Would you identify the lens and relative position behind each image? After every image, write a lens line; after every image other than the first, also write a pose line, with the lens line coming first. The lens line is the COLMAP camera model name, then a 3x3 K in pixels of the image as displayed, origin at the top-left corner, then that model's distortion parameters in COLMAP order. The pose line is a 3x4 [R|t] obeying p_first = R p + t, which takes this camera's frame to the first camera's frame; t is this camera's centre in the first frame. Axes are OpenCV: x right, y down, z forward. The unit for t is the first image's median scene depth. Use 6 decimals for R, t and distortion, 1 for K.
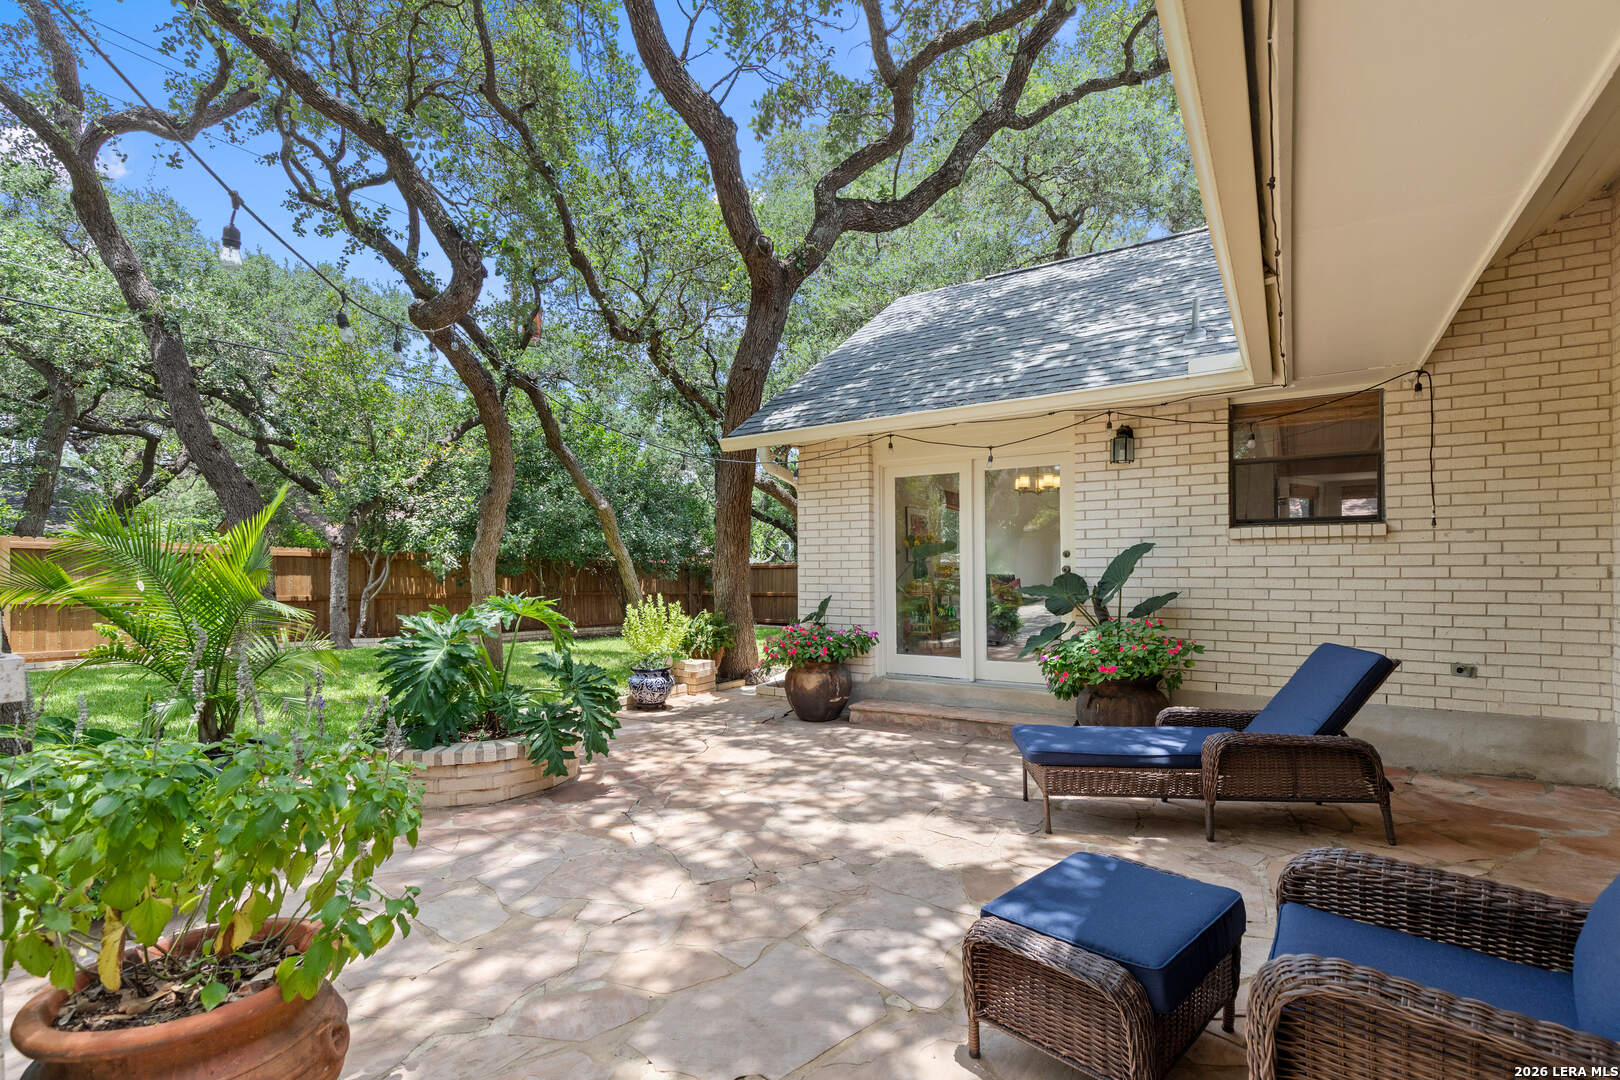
lens RADIAL K [[746.3, 0, 817.4], [0, 746.3, 547.1], [0, 0, 1]] dist [0.005462, 0.000126]
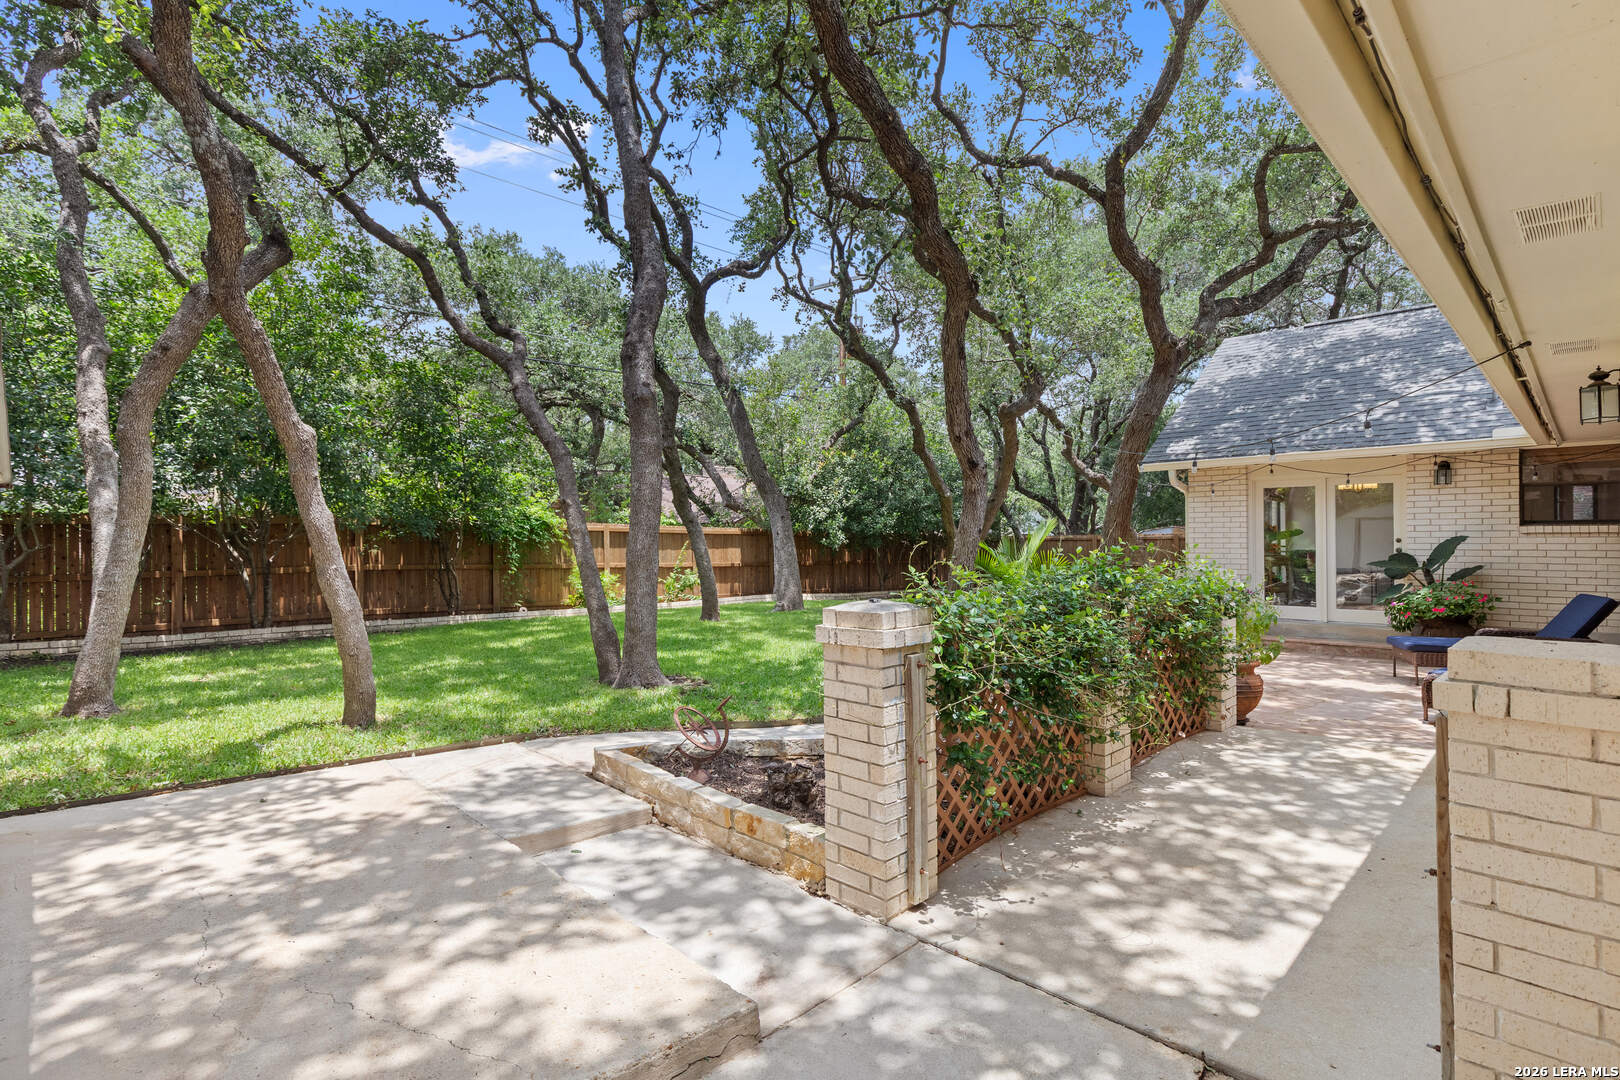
lens RADIAL K [[824.4, 0, 811.5], [0, 824.4, 520.1], [0, 0, 1]] dist [-0.002283, 0.000468]
pose [[0.980243, -0.003541, -0.197767, -0.532891], [0.005419, 0.999945, 0.008957, -0.055742], [0.197724, -0.009852, 0.980208, -0.933151]]
